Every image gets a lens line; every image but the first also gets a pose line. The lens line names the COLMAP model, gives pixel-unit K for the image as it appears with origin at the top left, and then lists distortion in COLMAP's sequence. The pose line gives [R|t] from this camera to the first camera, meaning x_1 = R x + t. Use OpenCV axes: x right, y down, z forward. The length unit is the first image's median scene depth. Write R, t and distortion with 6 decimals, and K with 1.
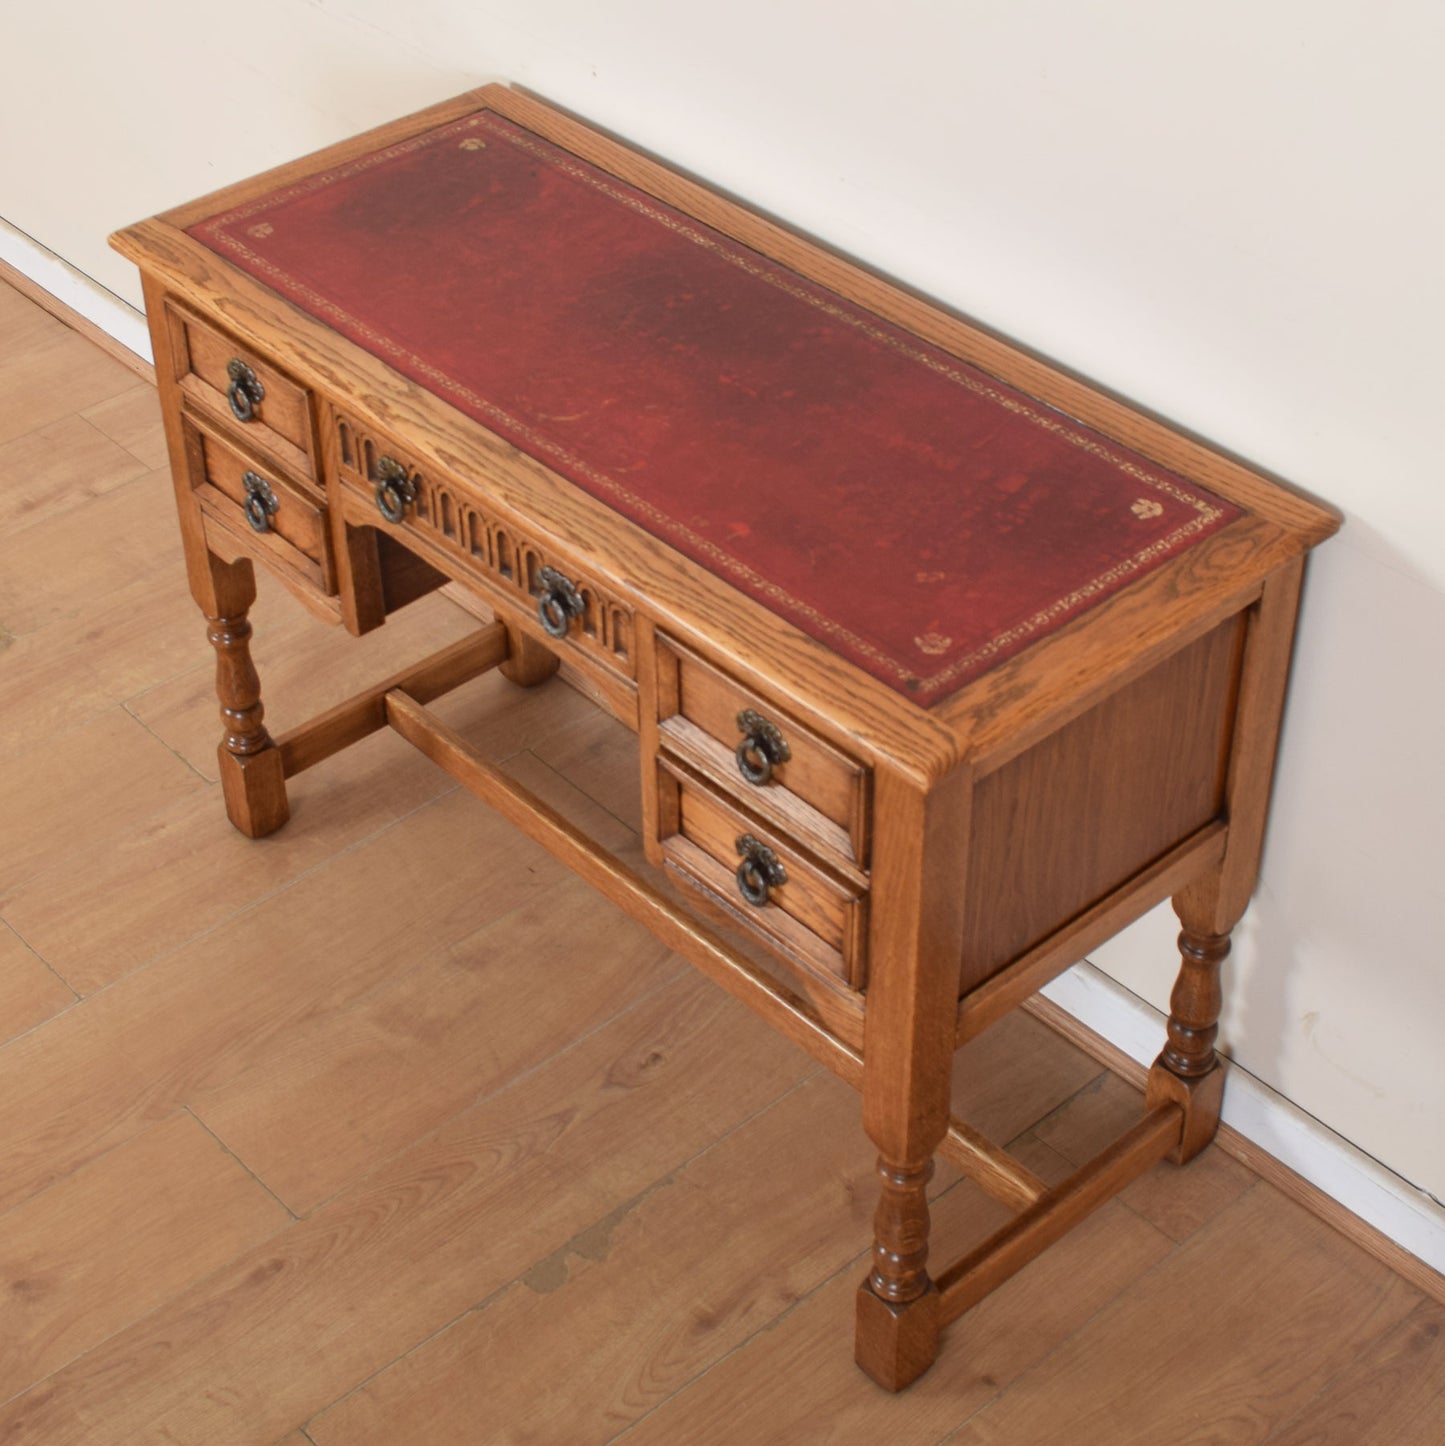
lens RADIAL K [[2671.1, 0, 698.8], [0, 2671.1, 640.8], [0, 0, 1]] dist [-0.064512, -0.089181]
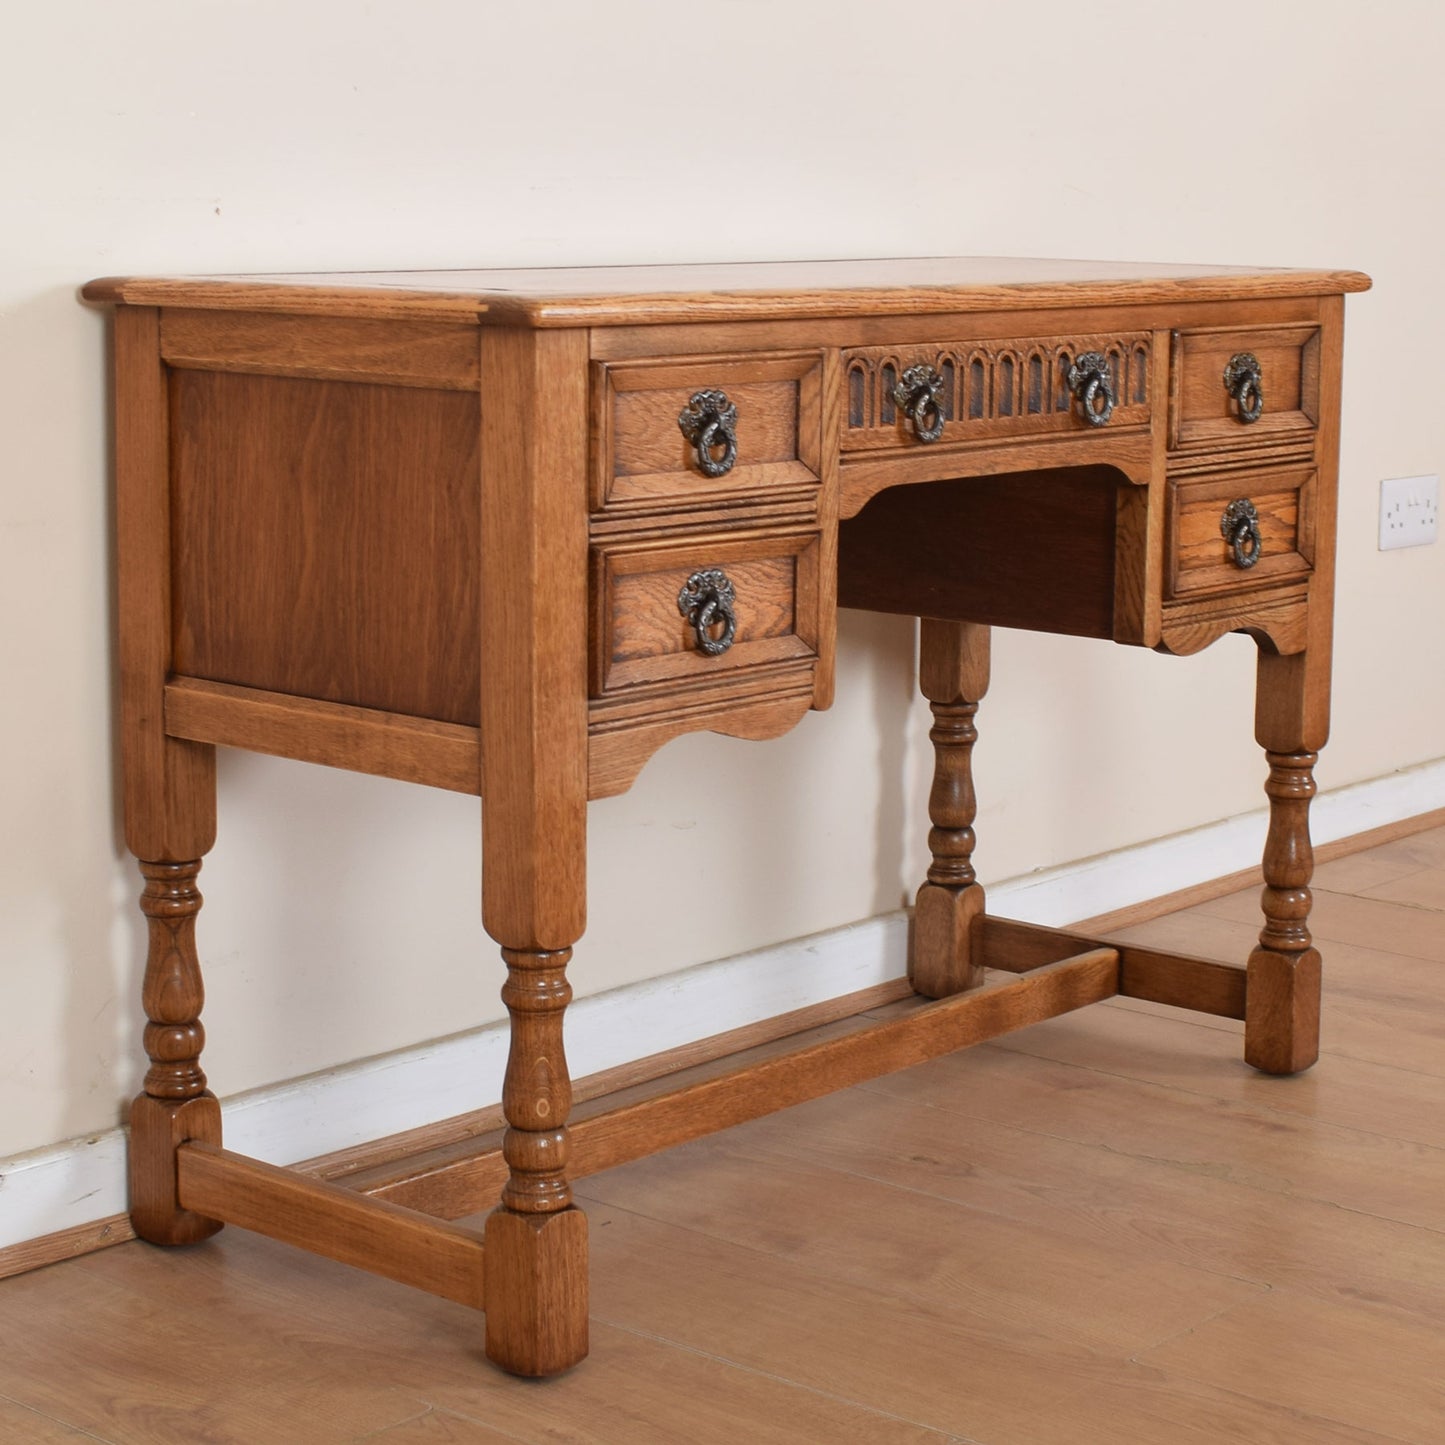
lens RADIAL K [[3128.1, 0, 721.9], [0, 3128.1, 595.4], [0, 0, 1]] dist [-0.074807, 0.088596]
pose [[-0.128478, -0.119368, 0.984502, -1.122547], [0.599169, 0.781714, 0.172972, -0.224416], [-0.790246, 0.612107, -0.028912, 1.131288]]
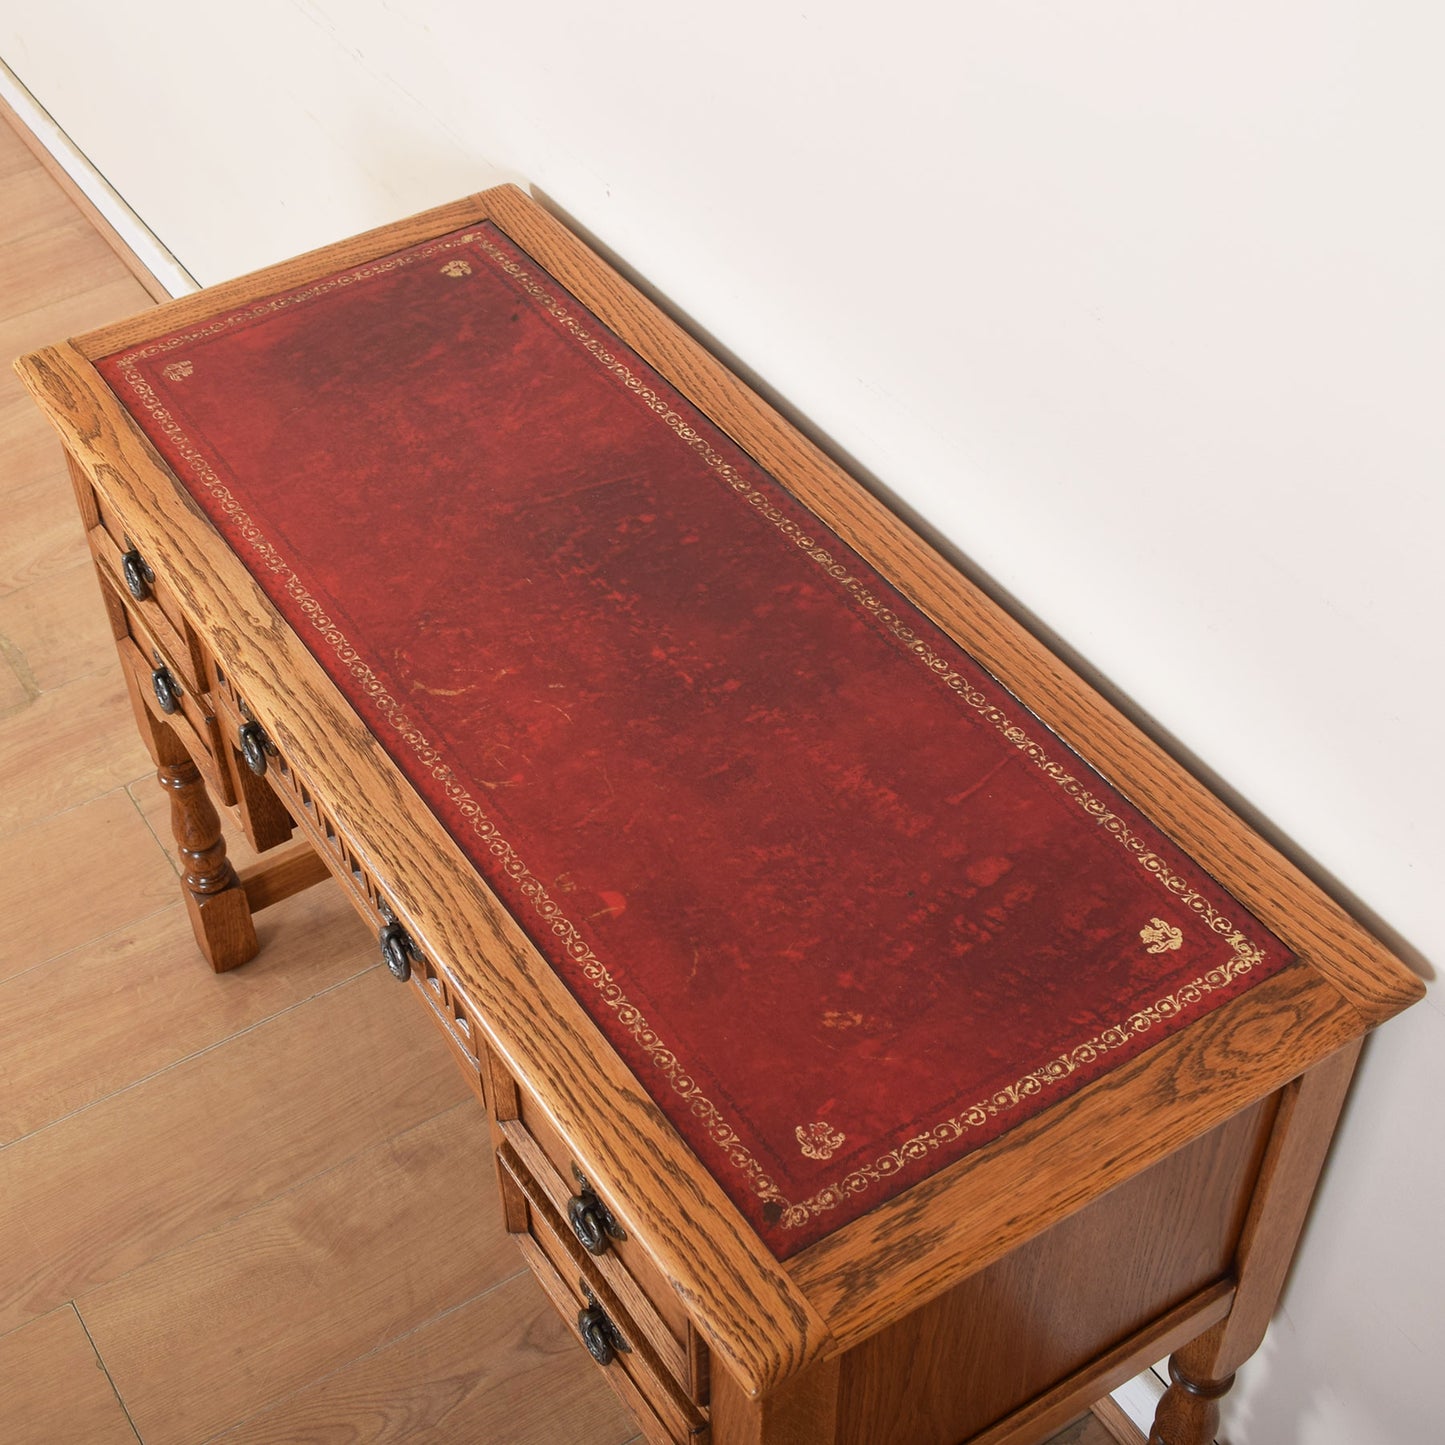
lens RADIAL K [[2188.2, 0, 614.4], [0, 2188.2, 690.8], [0, 0, 1]] dist [-0.087459, 0.011298]
pose [[0.982833, 0.106477, -0.150671, 0.095009], [-0.088812, 0.988856, 0.119483, -0.162283], [0.161714, -0.104051, 0.981337, 0.362293]]
